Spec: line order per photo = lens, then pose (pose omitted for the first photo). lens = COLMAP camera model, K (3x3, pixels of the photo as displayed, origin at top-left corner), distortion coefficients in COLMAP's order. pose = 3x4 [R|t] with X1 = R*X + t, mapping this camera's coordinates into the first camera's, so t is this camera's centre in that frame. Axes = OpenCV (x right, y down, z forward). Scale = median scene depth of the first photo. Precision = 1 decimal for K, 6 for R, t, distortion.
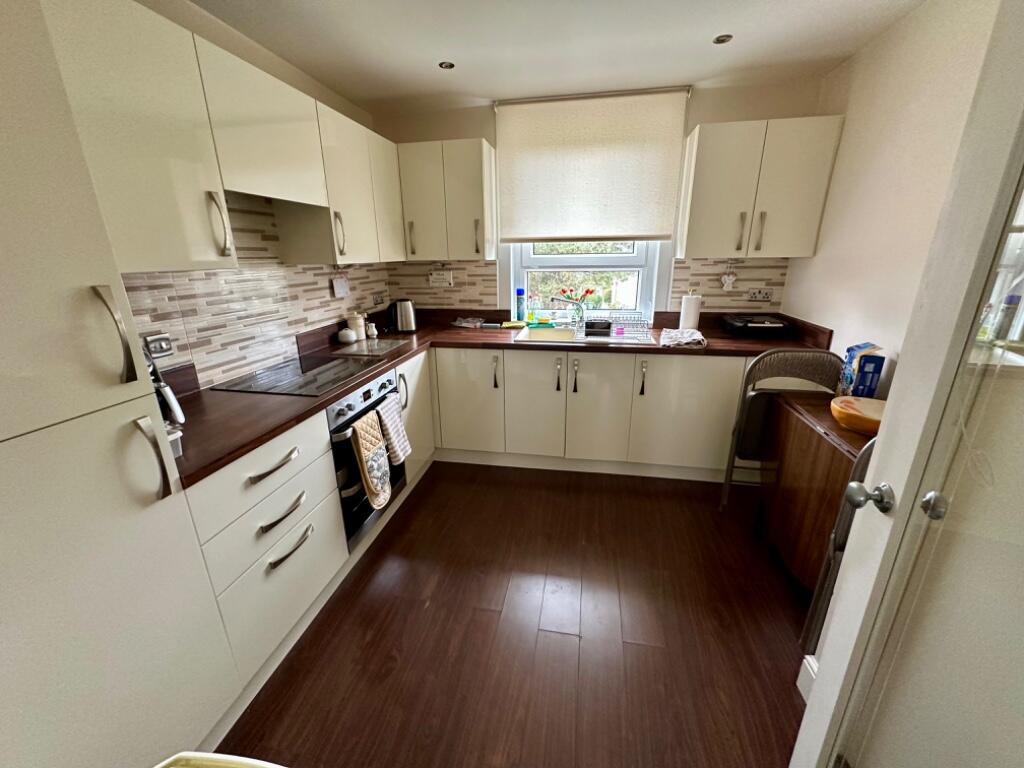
lens RADIAL K [[409.6, 0, 512.2], [0, 409.6, 383.1], [0, 0, 1]] dist [-0.000402, -0.000028]
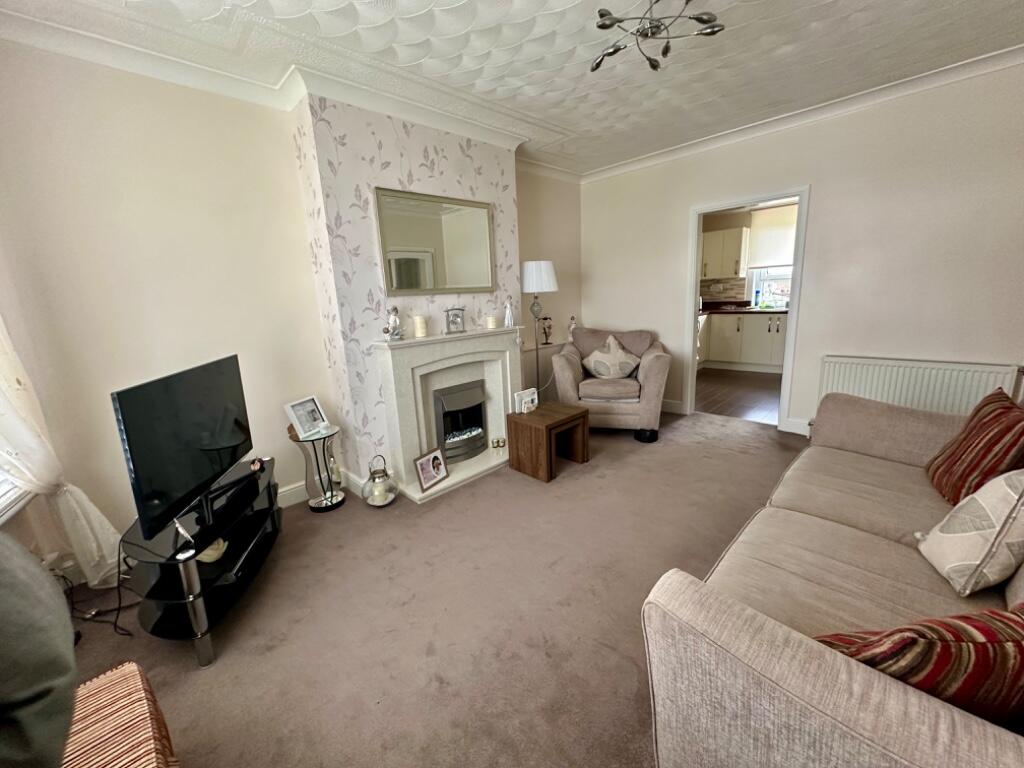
lens RADIAL K [[409.6, 0, 510.4], [0, 409.6, 379.8], [0, 0, 1]] dist [-0.000402, -0.000028]
pose [[0.823417, 0.089010, -0.560412, 0.194561], [-0.137776, 0.989428, -0.045285, 0.494952], [0.550456, 0.114500, 0.826975, -1.383916]]
